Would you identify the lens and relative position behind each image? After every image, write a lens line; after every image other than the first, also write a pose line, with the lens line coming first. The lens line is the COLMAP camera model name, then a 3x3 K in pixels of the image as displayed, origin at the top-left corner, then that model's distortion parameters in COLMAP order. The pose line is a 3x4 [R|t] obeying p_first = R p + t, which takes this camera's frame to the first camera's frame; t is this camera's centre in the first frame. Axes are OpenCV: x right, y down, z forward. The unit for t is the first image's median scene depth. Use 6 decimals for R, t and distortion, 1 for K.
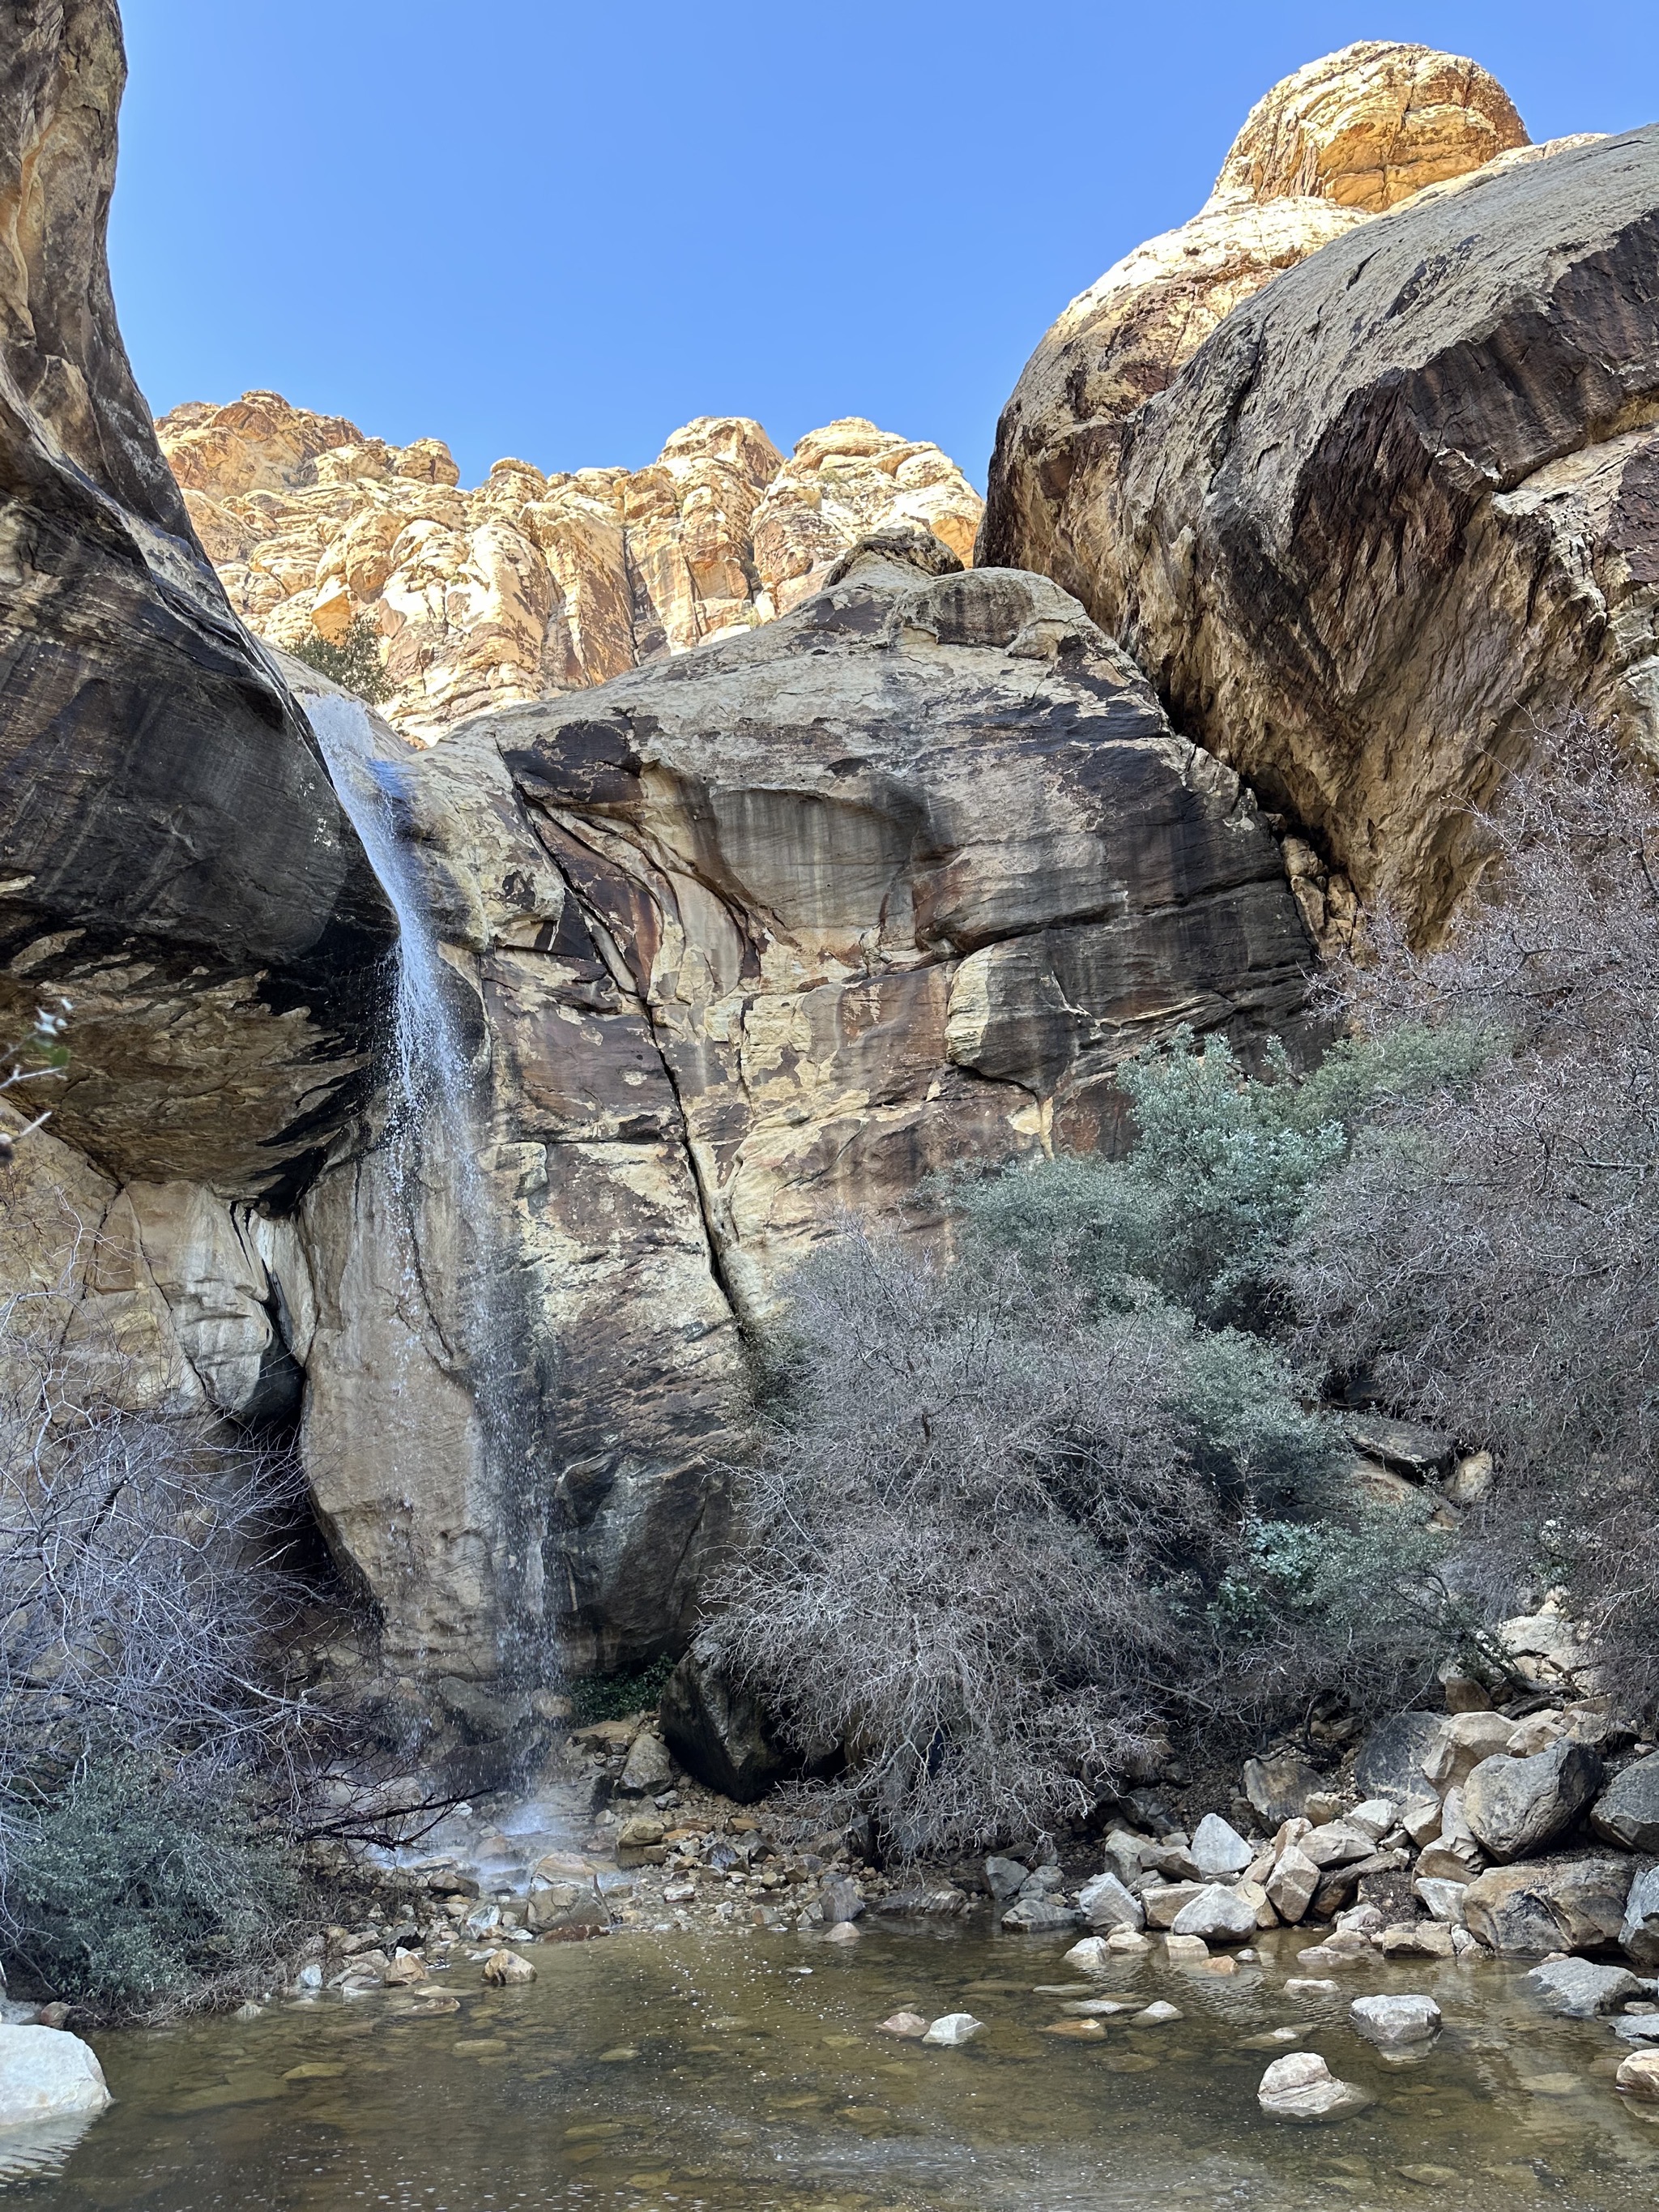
lens RADIAL K [[1517.4, 0, 812.4], [0, 1517.4, 1102.0], [0, 0, 1]] dist [0.177673, -0.355139]
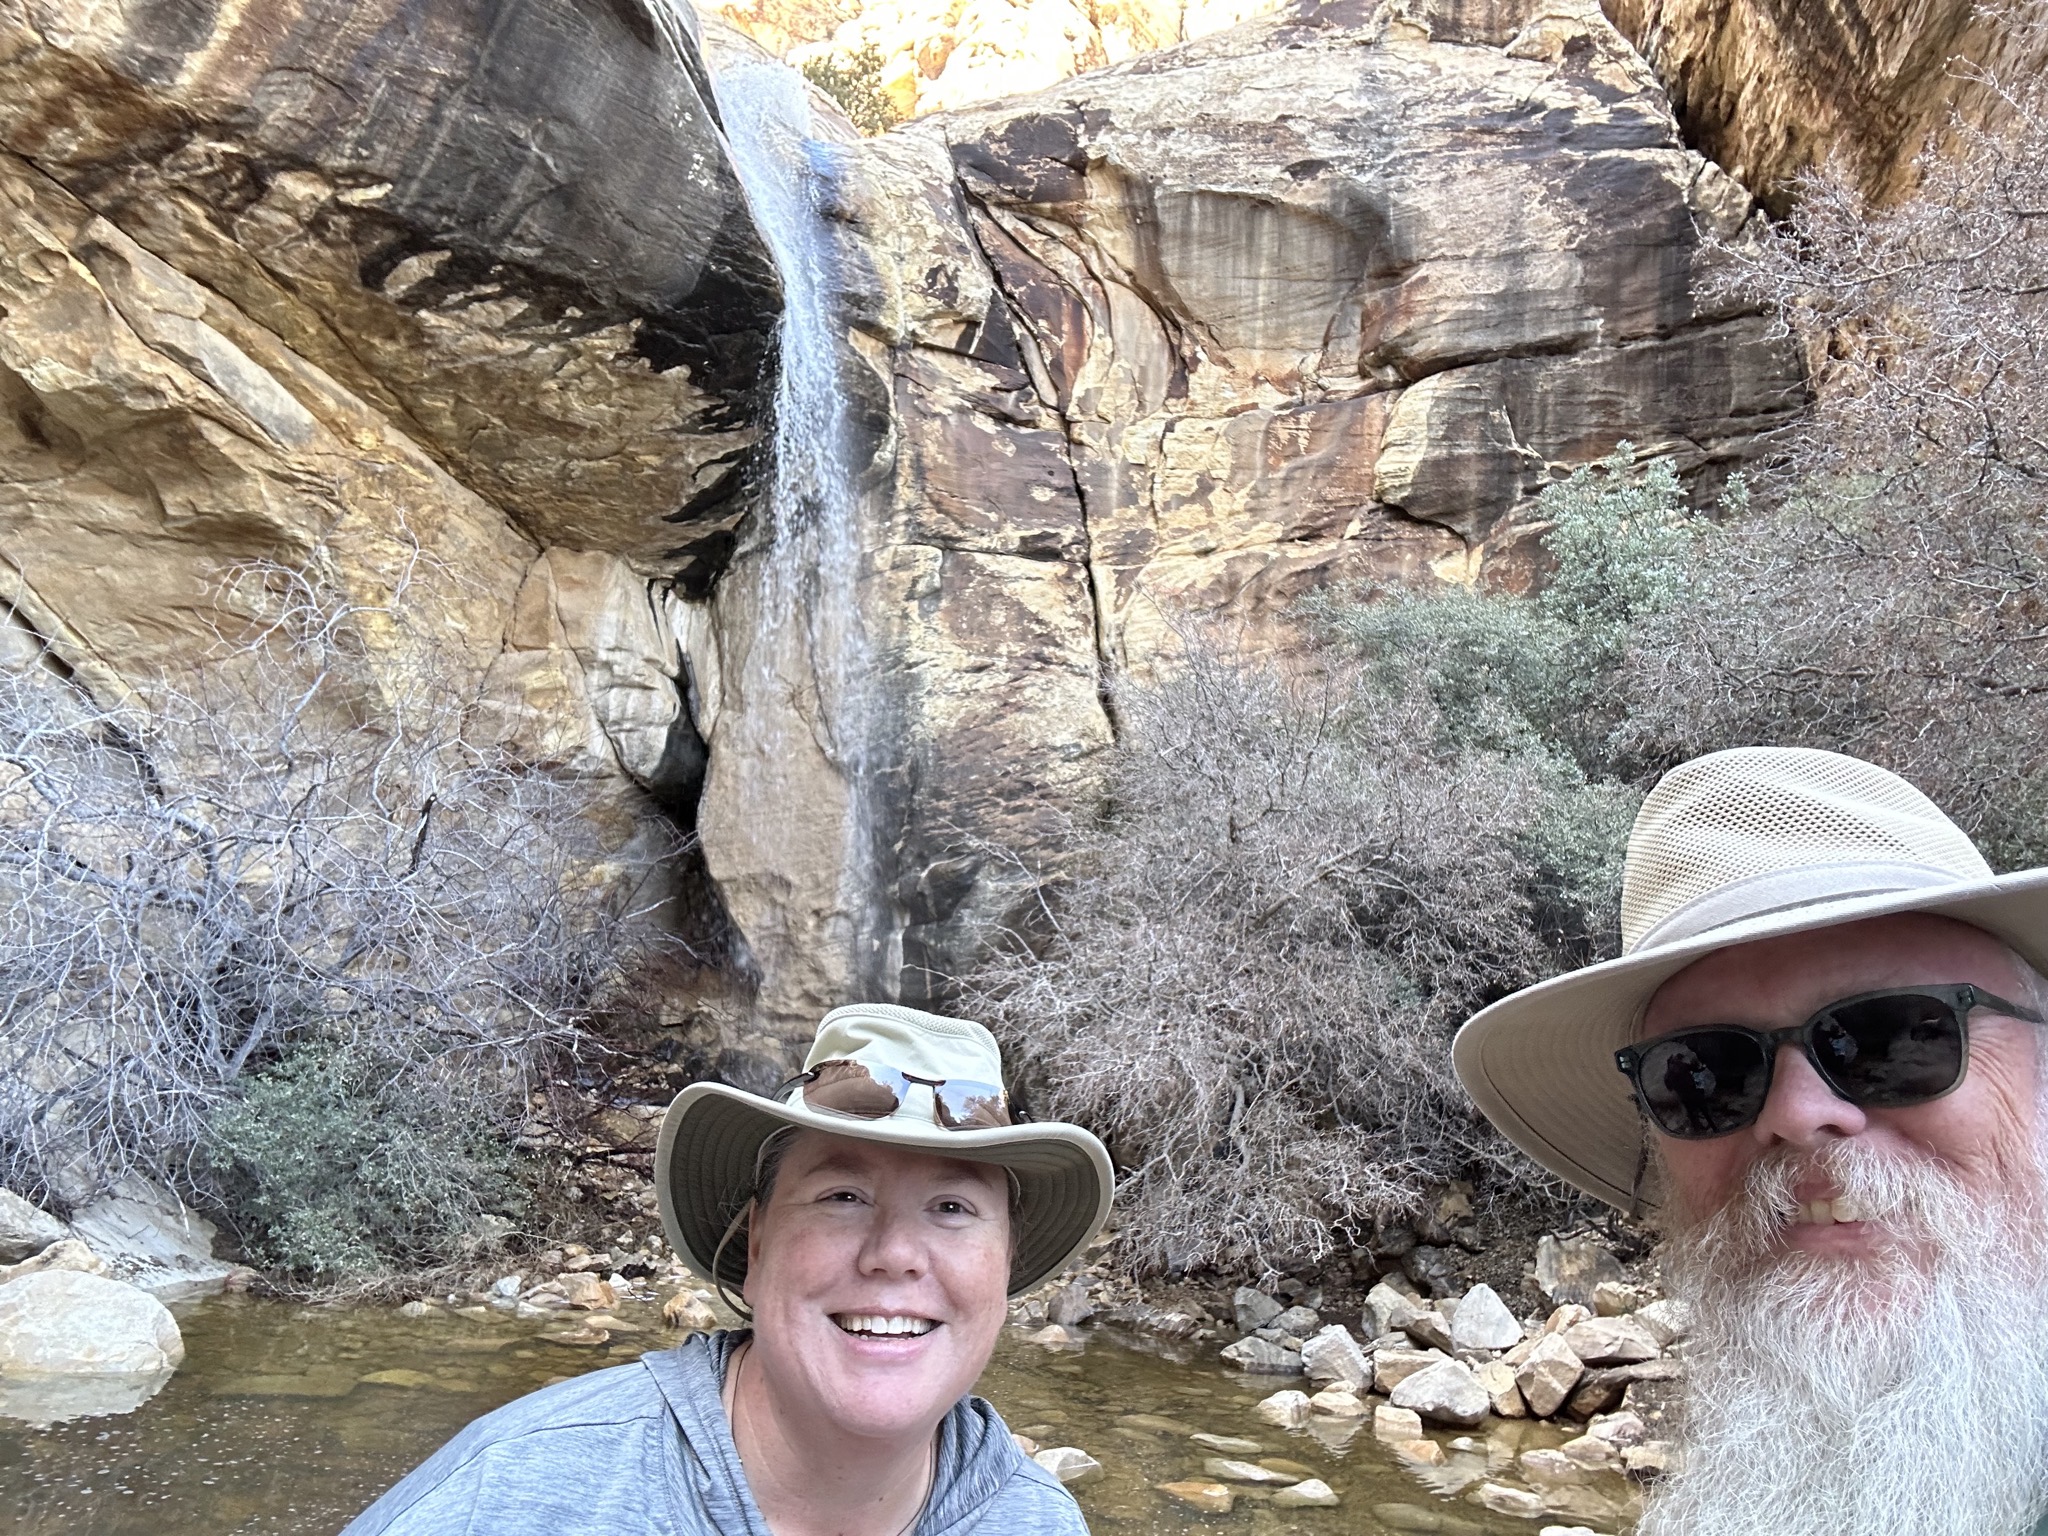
lens RADIAL K [[1404.8, 0, 1044.8], [0, 1404.8, 778.0], [0, 0, 1]] dist [0.143320, -0.242082]
pose [[0.979583, 0.108530, -0.169230, 0.058183], [-0.085308, 0.986621, 0.138933, 0.038698], [0.182044, -0.121659, 0.975735, 0.093128]]
